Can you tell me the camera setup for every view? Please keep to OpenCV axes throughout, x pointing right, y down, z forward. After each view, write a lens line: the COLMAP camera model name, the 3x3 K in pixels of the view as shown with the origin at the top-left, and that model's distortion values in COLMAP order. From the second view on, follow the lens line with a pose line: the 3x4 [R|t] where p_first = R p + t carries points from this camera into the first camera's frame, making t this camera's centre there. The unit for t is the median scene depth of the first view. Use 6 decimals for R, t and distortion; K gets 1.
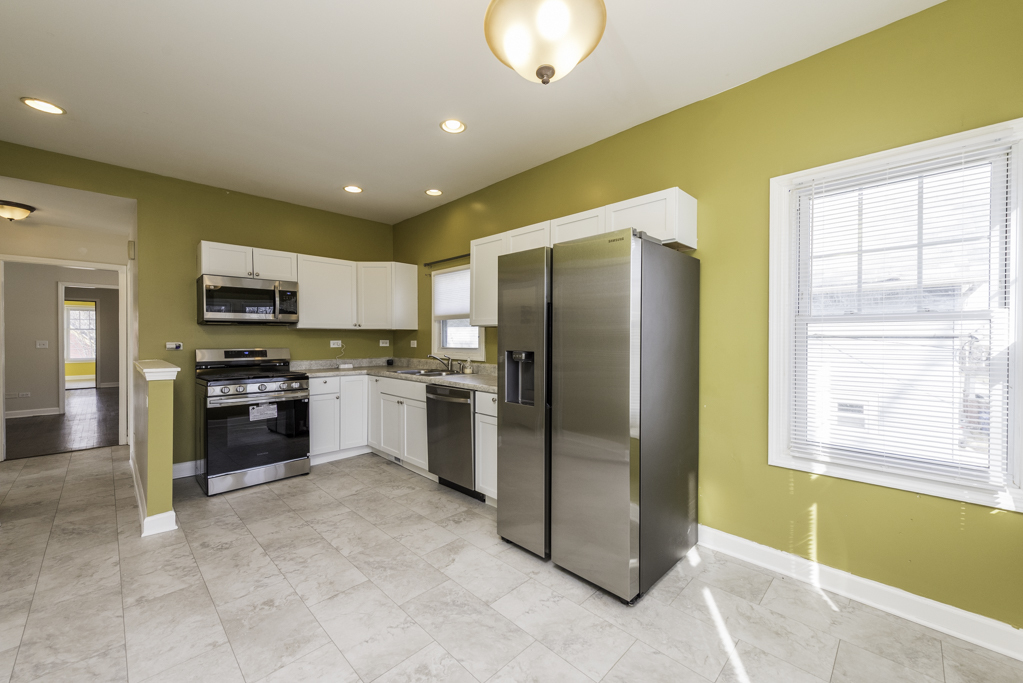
lens RADIAL K [[399.1, 0, 517.8], [0, 399.1, 336.9], [0, 0, 1]] dist [0.001790, 0.000015]
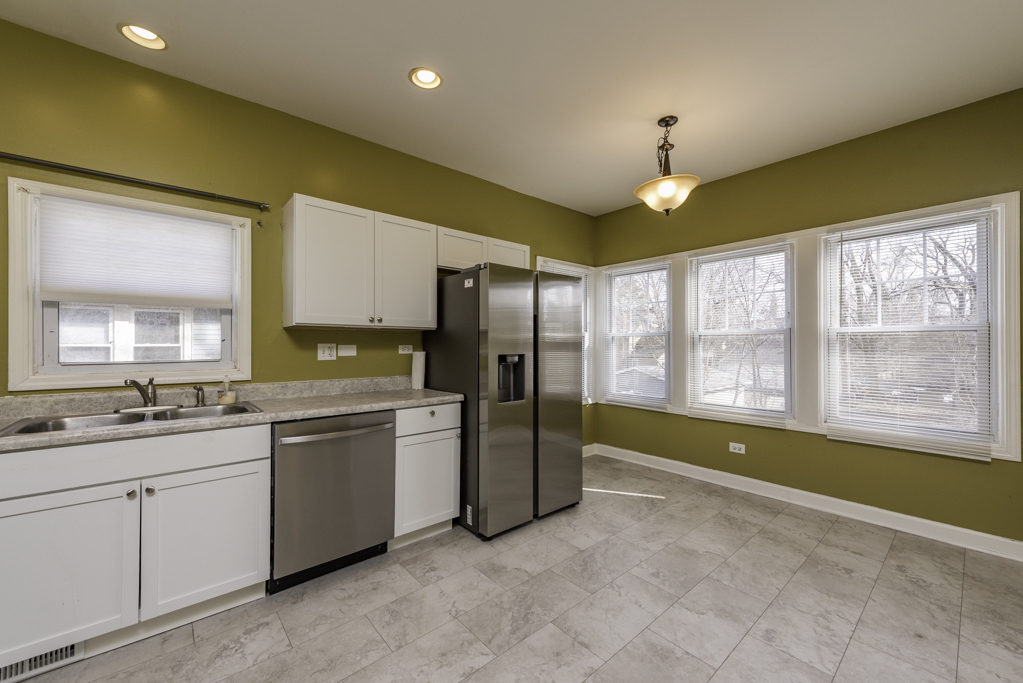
lens RADIAL K [[405.3, 0, 503.4], [0, 405.3, 339.5], [0, 0, 1]] dist [0.004020, 0.000028]
pose [[0.089159, 0.008151, 0.995984, -0.737500], [-0.003221, 0.999964, -0.007895, 0.001491], [-0.996012, -0.002504, 0.089182, 0.598876]]
